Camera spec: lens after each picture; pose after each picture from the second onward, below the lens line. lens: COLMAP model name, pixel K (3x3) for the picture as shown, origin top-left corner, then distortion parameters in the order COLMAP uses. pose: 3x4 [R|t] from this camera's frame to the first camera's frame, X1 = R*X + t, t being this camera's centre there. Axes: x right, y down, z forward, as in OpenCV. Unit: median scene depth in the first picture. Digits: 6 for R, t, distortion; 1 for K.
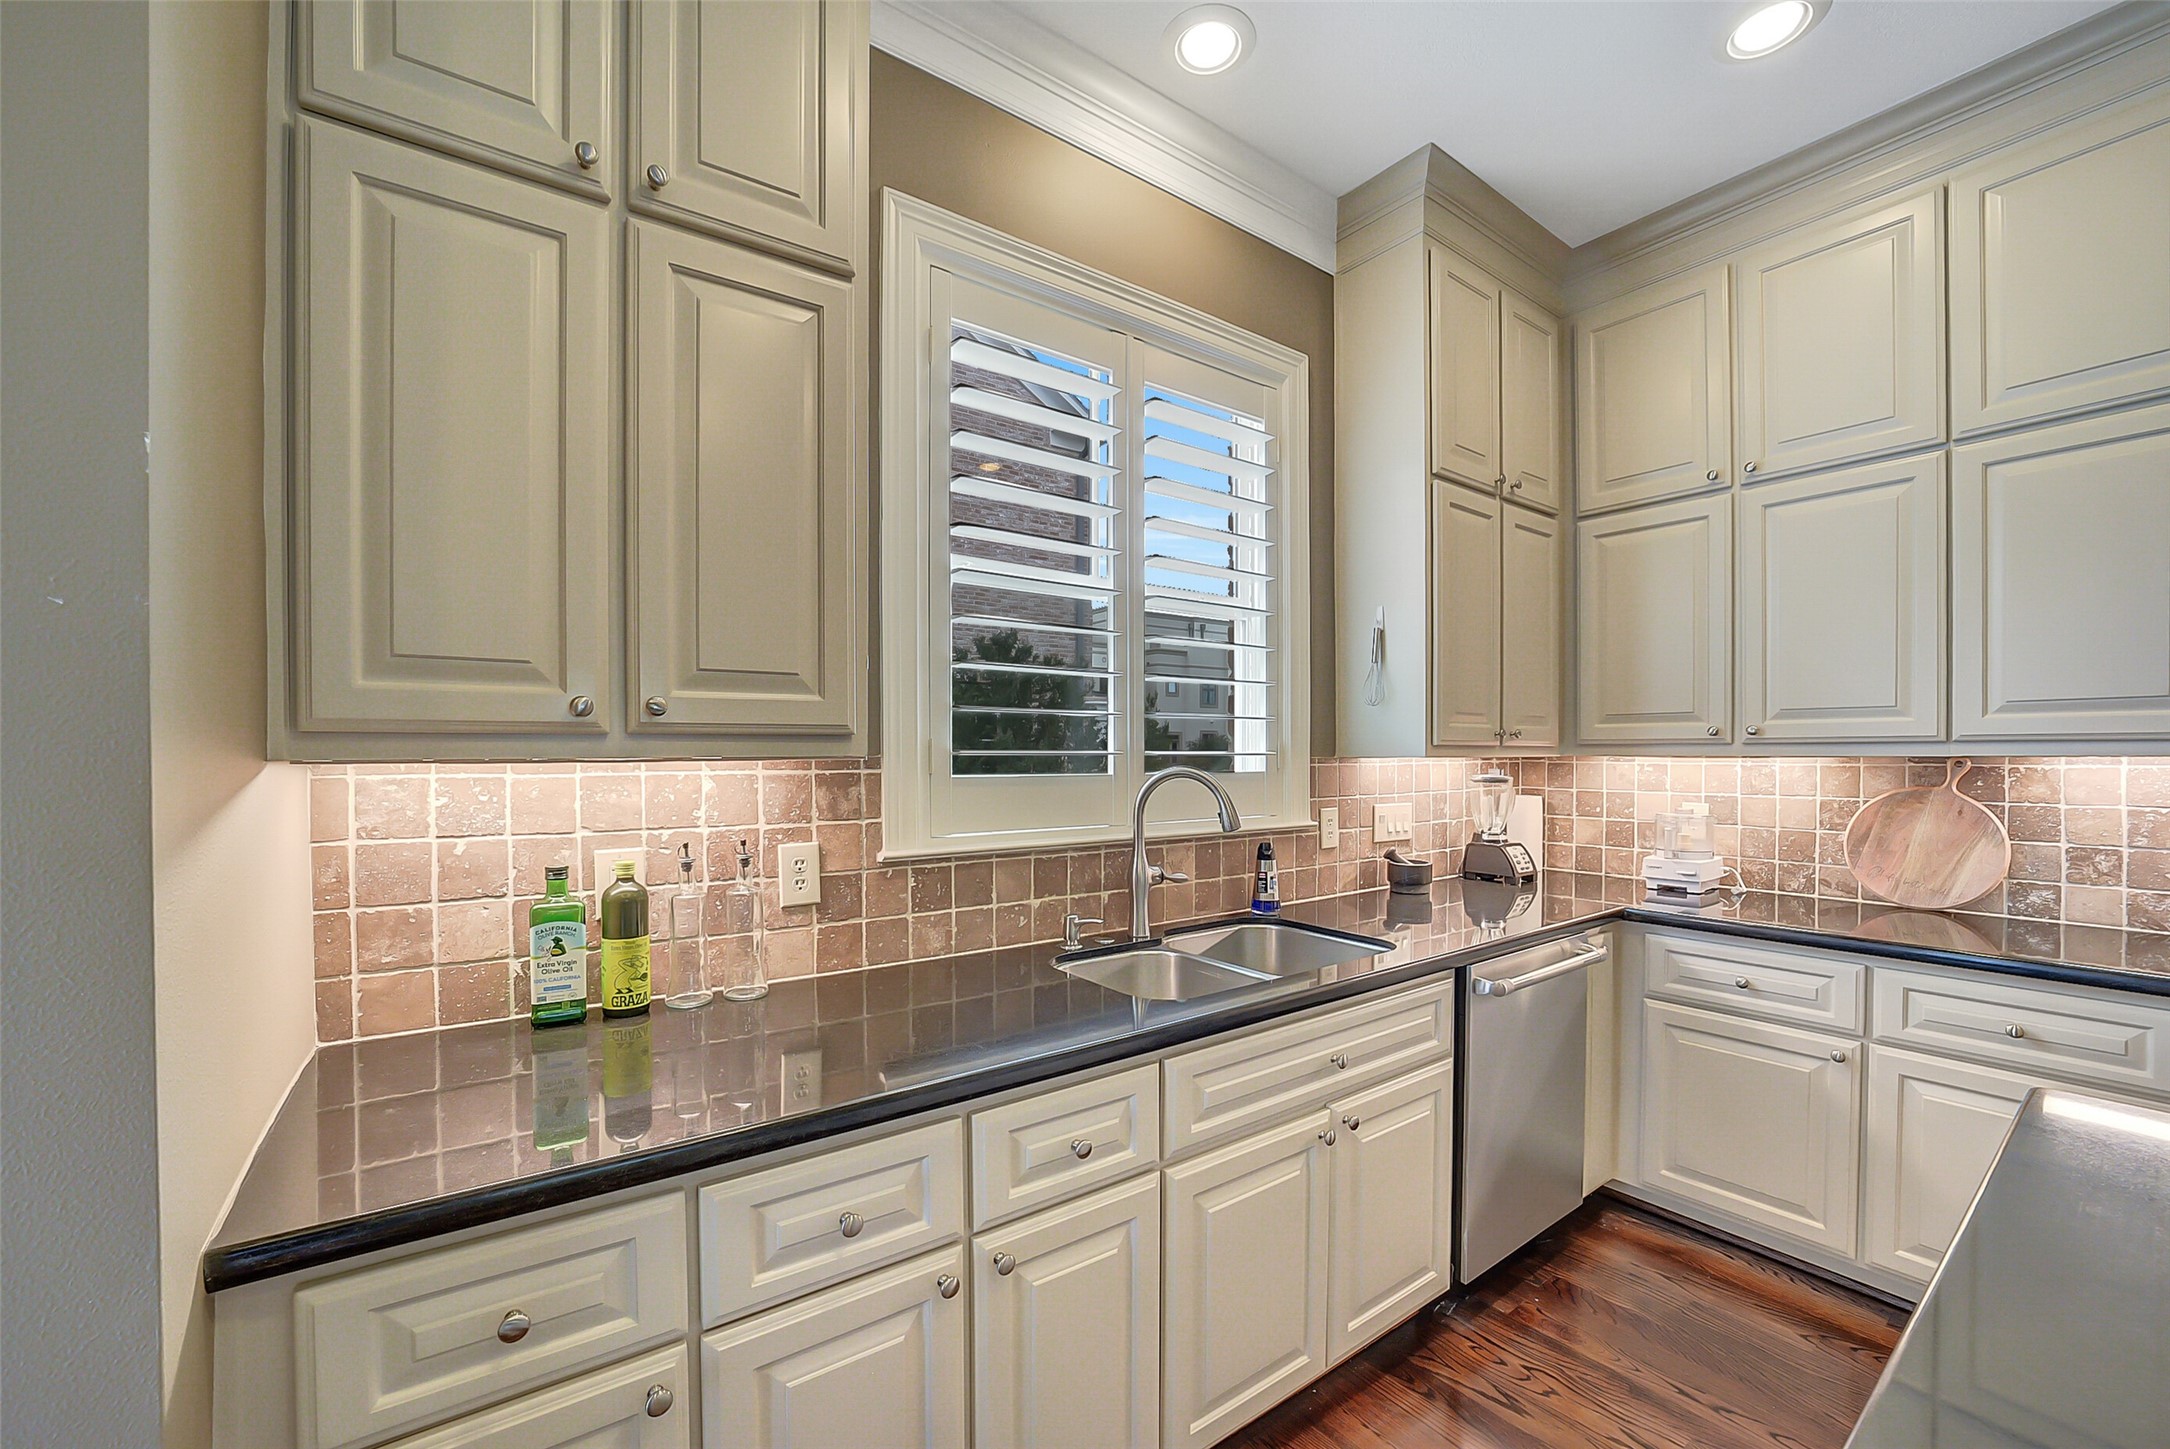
lens RADIAL K [[873.7, 0, 1090.8], [0, 873.7, 762.9], [0, 0, 1]] dist [-0.019416, 0.000482]
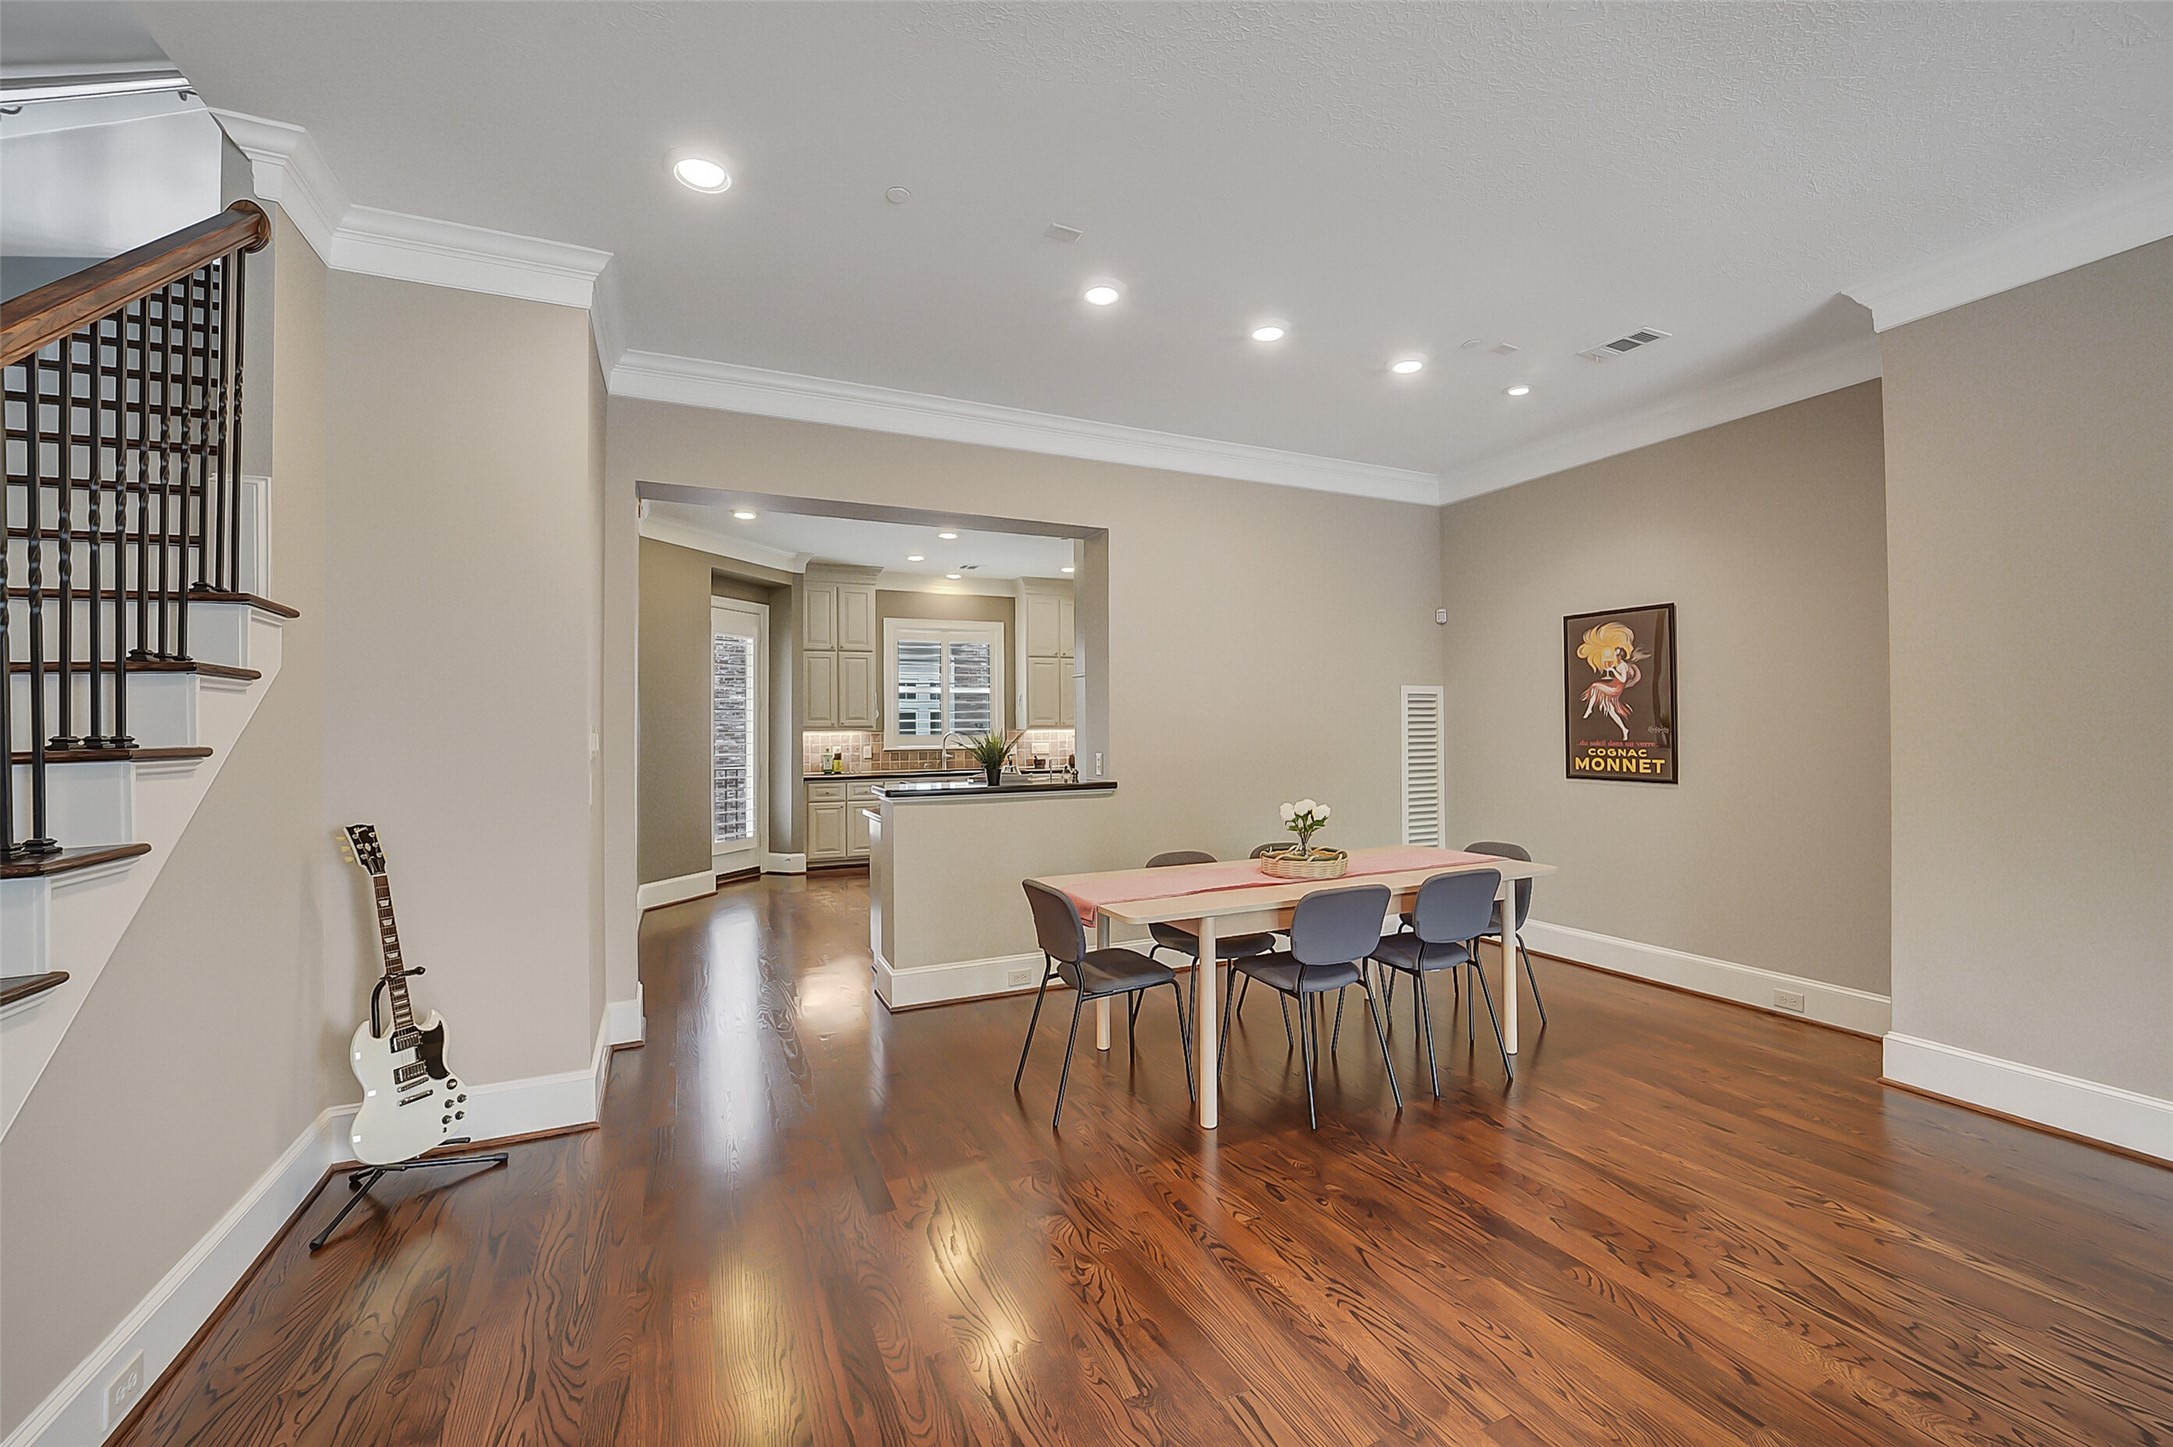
lens RADIAL K [[880.9, 0, 1086.5], [0, 880.9, 723.5], [0, 0, 1]] dist [-0.010788, 0.000166]
pose [[0.980840, -0.006979, -0.194690, 2.001766], [0.004618, 0.999910, -0.012576, 0.025391], [0.194760, 0.011436, 0.980784, -3.973273]]
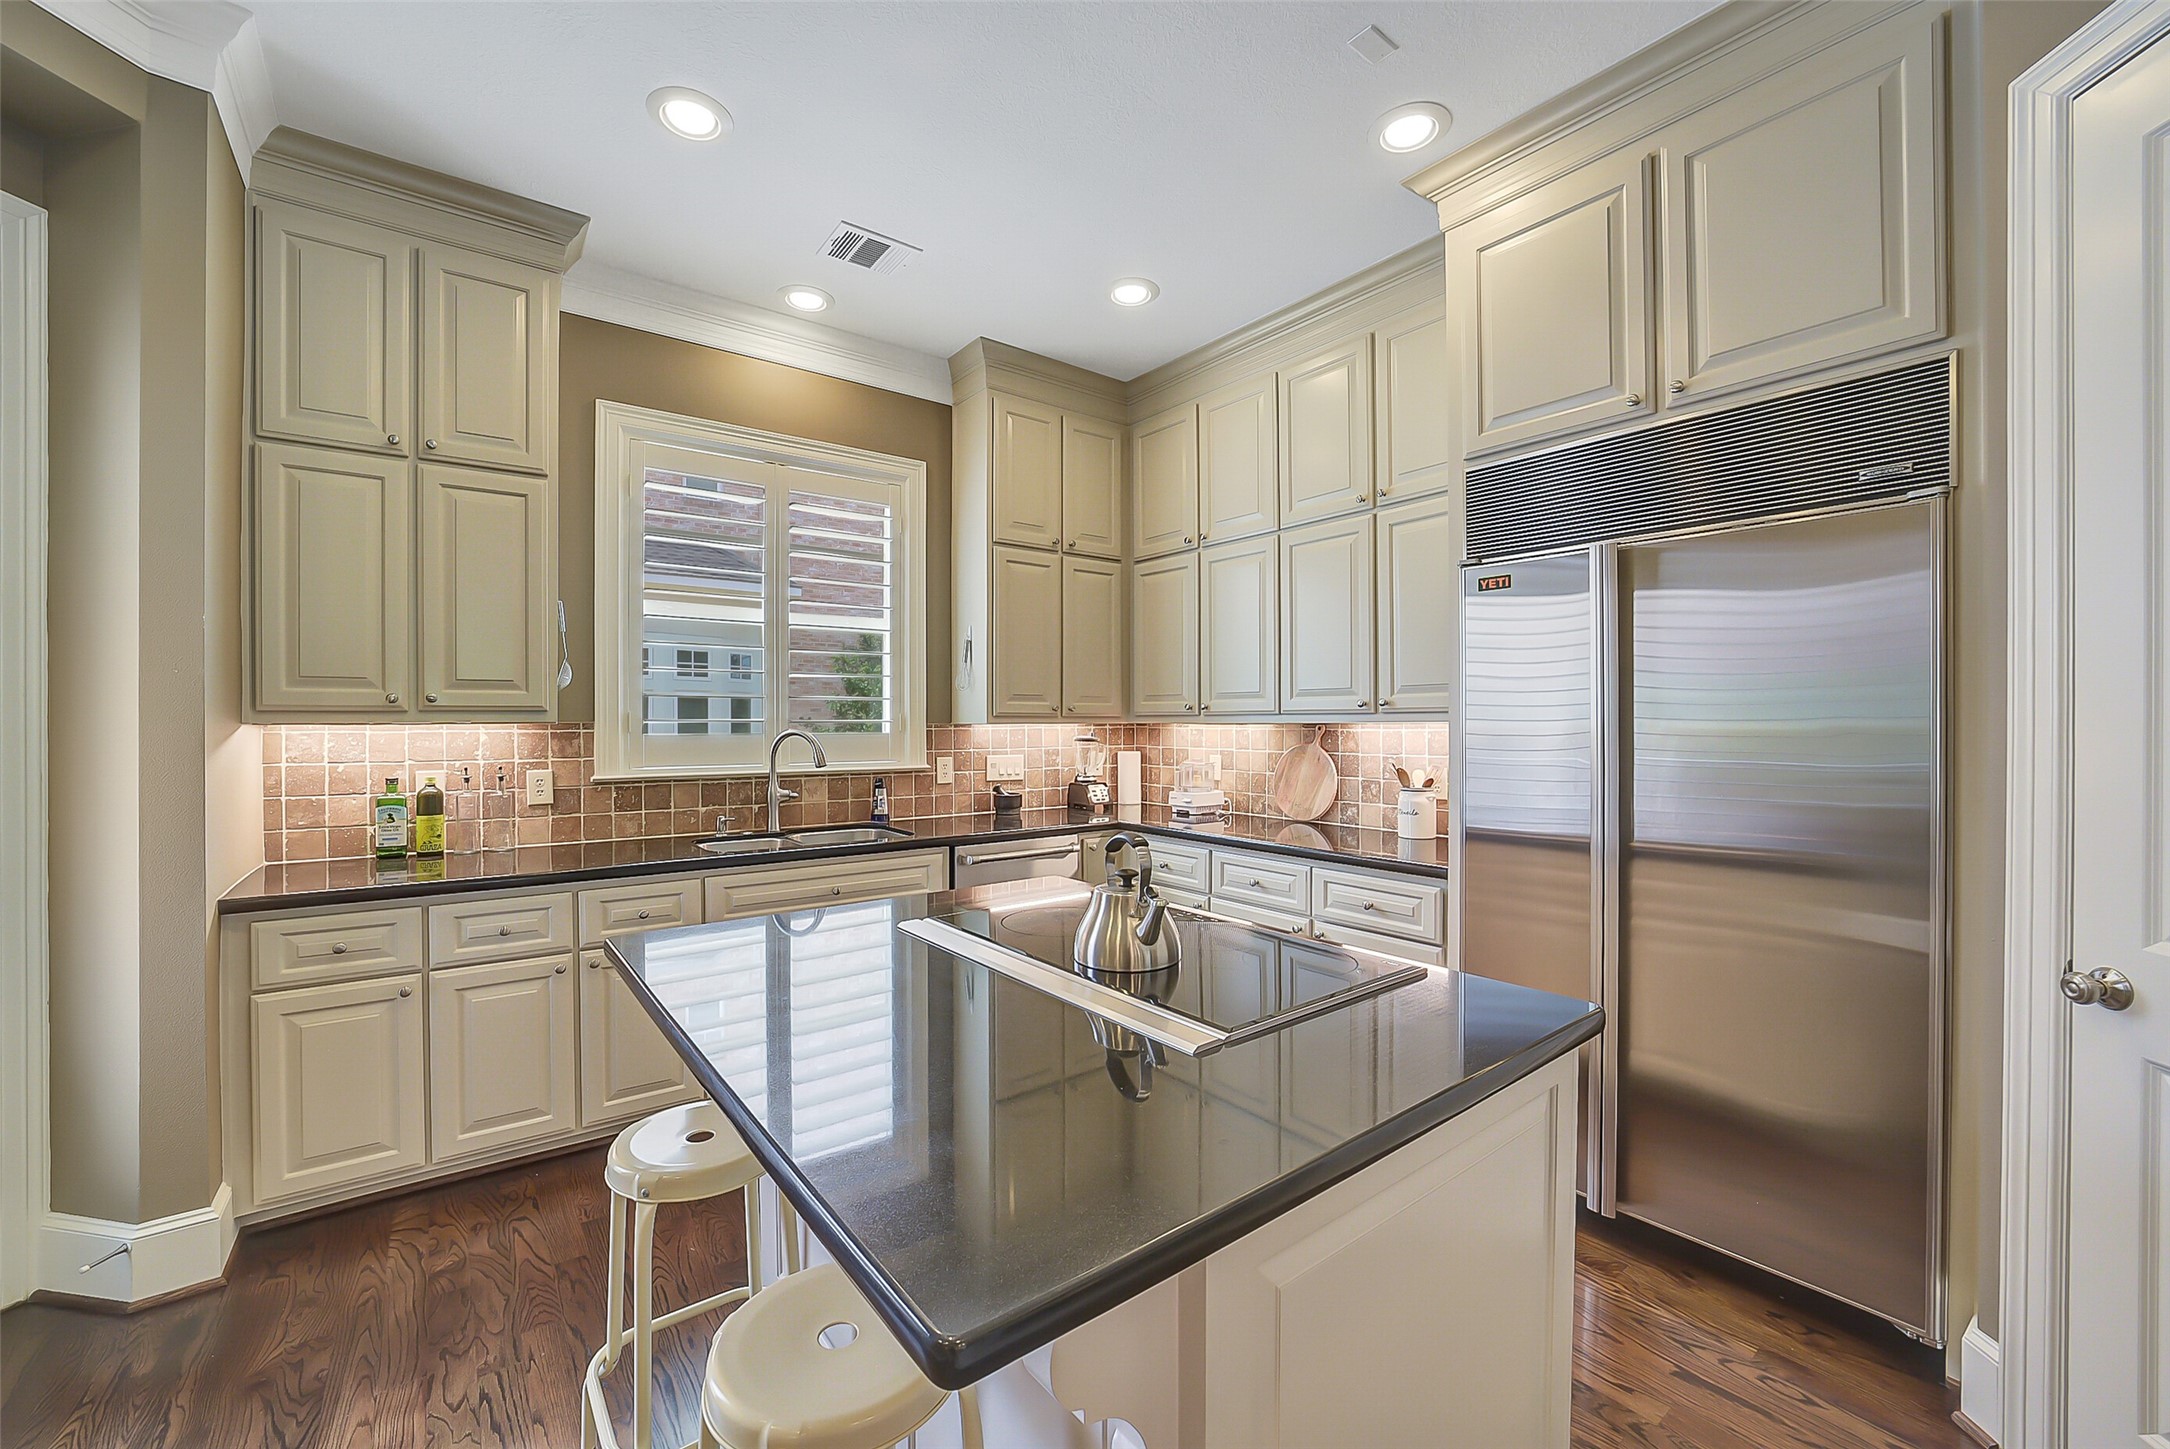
lens RADIAL K [[879.7, 0, 1085.0], [0, 879.7, 724.5], [0, 0, 1]] dist [-0.010788, 0.000166]
pose [[0.999899, 0.001615, 0.014121, 0.756691], [-0.001509, 0.999971, -0.007502, 0.009322], [-0.014133, 0.007480, 0.999872, -0.816964]]
